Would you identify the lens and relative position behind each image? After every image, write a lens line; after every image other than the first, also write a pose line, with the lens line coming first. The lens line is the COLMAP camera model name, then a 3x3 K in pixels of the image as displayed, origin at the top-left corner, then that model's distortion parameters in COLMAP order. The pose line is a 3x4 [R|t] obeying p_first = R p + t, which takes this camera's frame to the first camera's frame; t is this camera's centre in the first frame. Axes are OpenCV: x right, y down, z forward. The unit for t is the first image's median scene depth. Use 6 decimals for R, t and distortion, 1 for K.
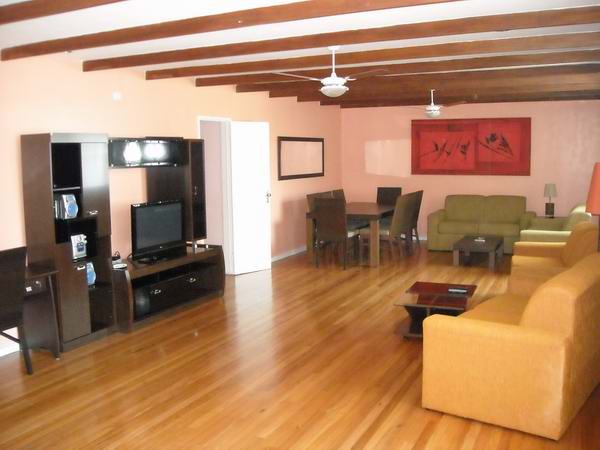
lens RADIAL K [[619.3, 0, 300.0], [0, 619.3, 225.0], [0, 0, 1]] dist [-0.212608, 0.414609]
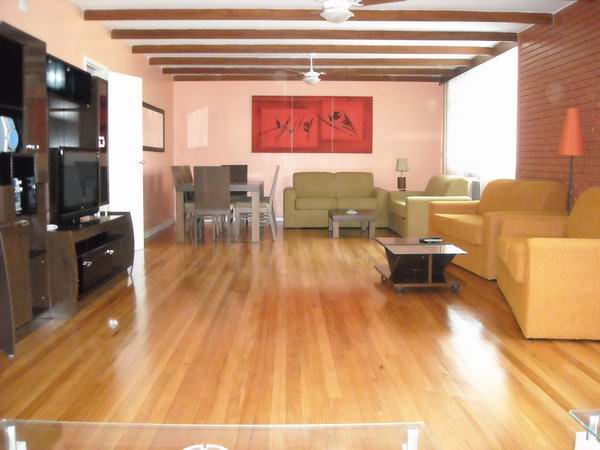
lens RADIAL K [[619.3, 0, 300.0], [0, 619.3, 225.0], [0, 0, 1]] dist [-0.212608, 0.414609]
pose [[0.892058, -0.027086, 0.451108, -0.198566], [0.036035, 0.999287, -0.011258, 0.046061], [-0.450481, 0.026298, 0.892399, 0.122651]]
